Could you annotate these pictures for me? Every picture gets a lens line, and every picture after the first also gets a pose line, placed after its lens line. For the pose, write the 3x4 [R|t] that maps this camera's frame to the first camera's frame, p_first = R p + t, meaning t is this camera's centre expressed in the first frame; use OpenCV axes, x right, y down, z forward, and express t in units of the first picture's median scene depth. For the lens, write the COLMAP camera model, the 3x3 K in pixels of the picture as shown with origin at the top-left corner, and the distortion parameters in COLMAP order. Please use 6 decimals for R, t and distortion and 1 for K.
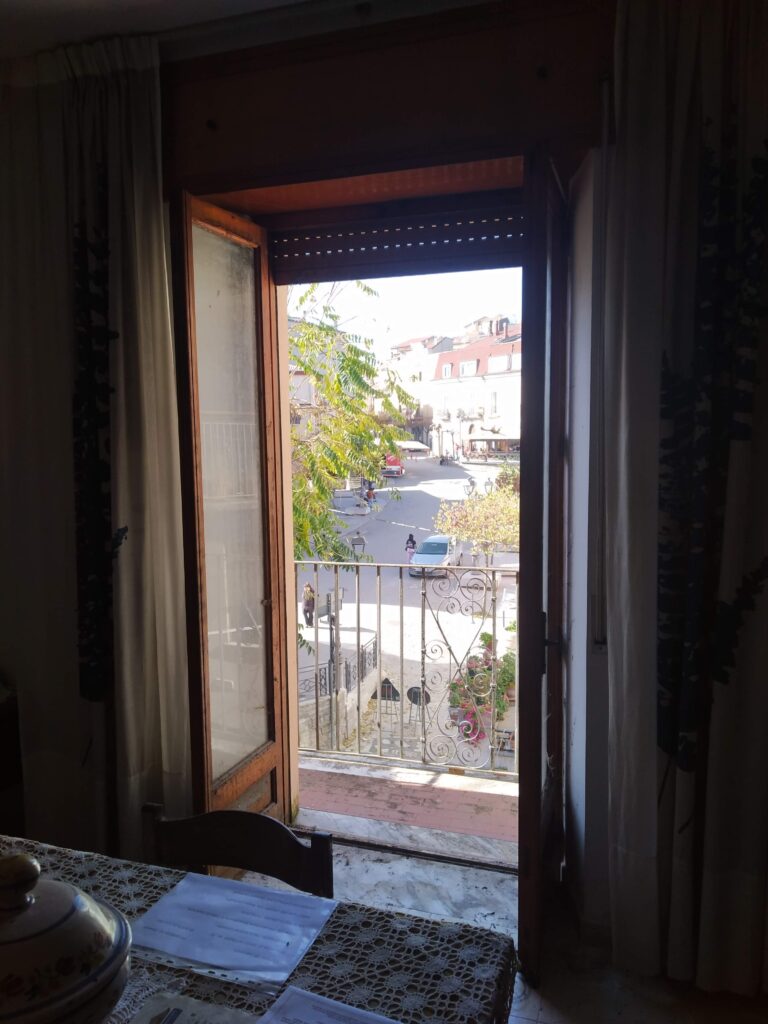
lens RADIAL K [[796.8, 0, 380.7], [0, 796.8, 507.0], [0, 0, 1]] dist [0.045768, -0.065901]
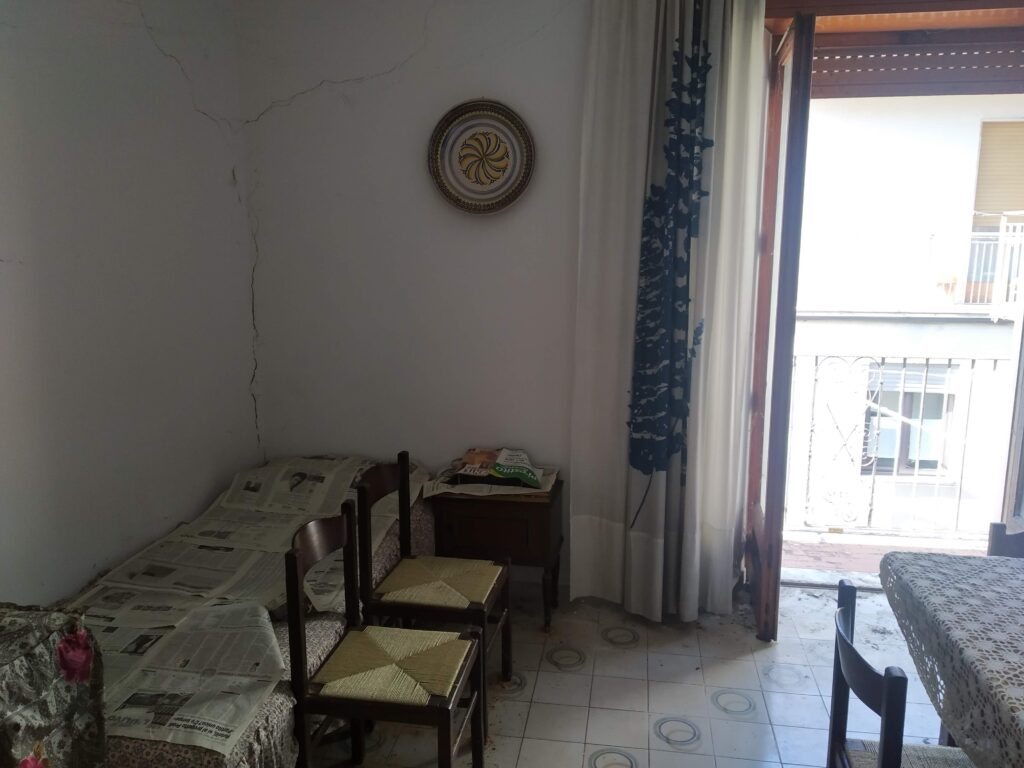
lens RADIAL K [[796.8, 0, 506.8], [0, 796.8, 380.2], [0, 0, 1]] dist [0.045768, -0.065901]
pose [[0.985407, -0.024349, 0.168465, -0.973363], [0.011305, 0.996892, 0.077959, 0.027683], [-0.169840, -0.074917, 0.982620, -0.082642]]
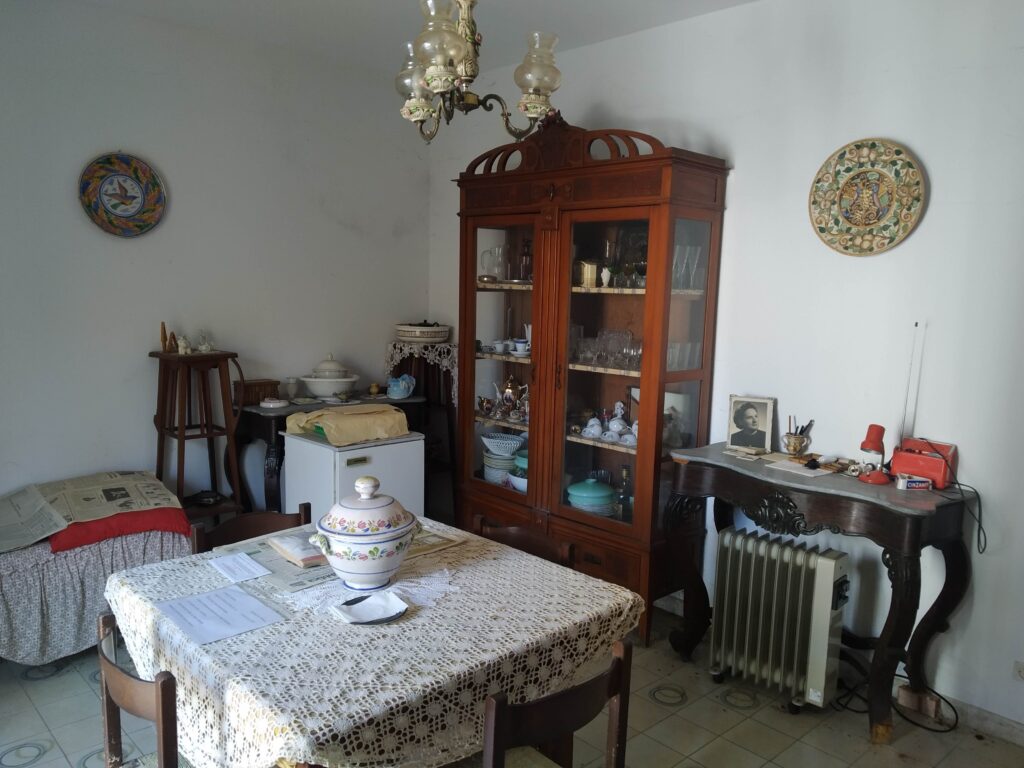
lens RADIAL K [[796.8, 0, 520.2], [0, 796.8, 384.4], [0, 0, 1]] dist [0.045768, -0.065901]
pose [[-0.887319, -0.065952, 0.456416, -0.819068], [0.036719, 0.976474, 0.212486, -0.113411], [-0.459692, 0.205302, -0.864022, 1.191682]]
